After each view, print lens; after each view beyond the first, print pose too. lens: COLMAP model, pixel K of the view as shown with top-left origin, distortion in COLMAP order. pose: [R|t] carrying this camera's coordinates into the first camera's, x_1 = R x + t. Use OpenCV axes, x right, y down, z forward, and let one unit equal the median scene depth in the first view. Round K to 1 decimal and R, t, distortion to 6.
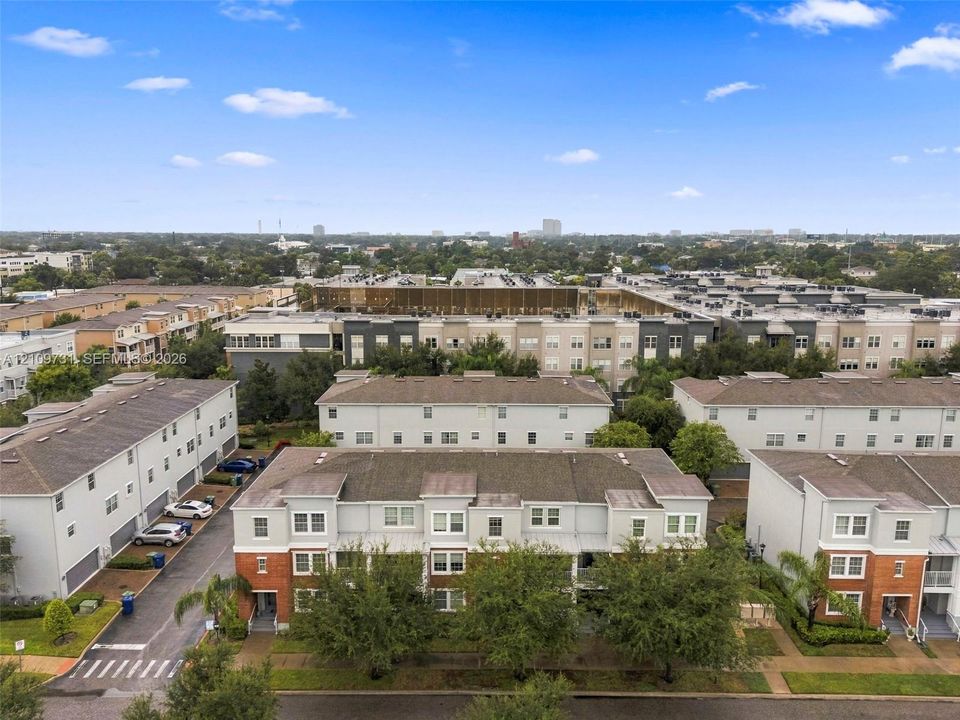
lens RADIAL K [[671.4, 0, 480.9], [0, 671.4, 365.0], [0, 0, 1]] dist [0.047983, -0.013510]
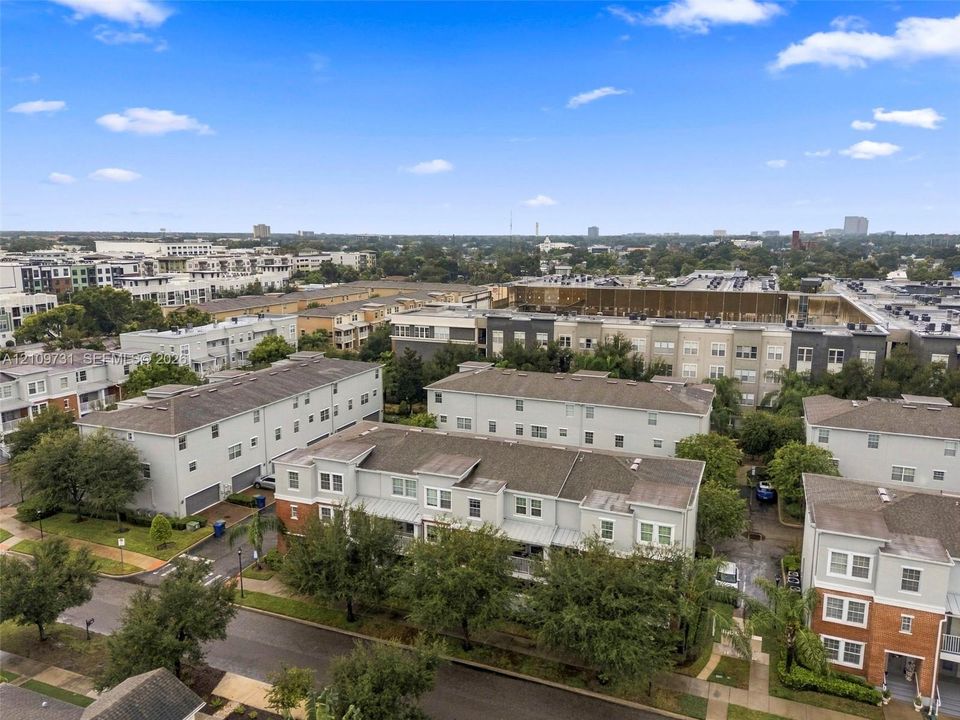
lens RADIAL K [[671.4, 0, 489.0], [0, 671.4, 362.7], [0, 0, 1]] dist [0.047983, -0.013510]
pose [[0.933160, 0.067952, -0.352981, 0.266080], [-0.069677, 0.997539, 0.007831, -0.000659], [0.352644, 0.017287, 0.935598, 0.000320]]
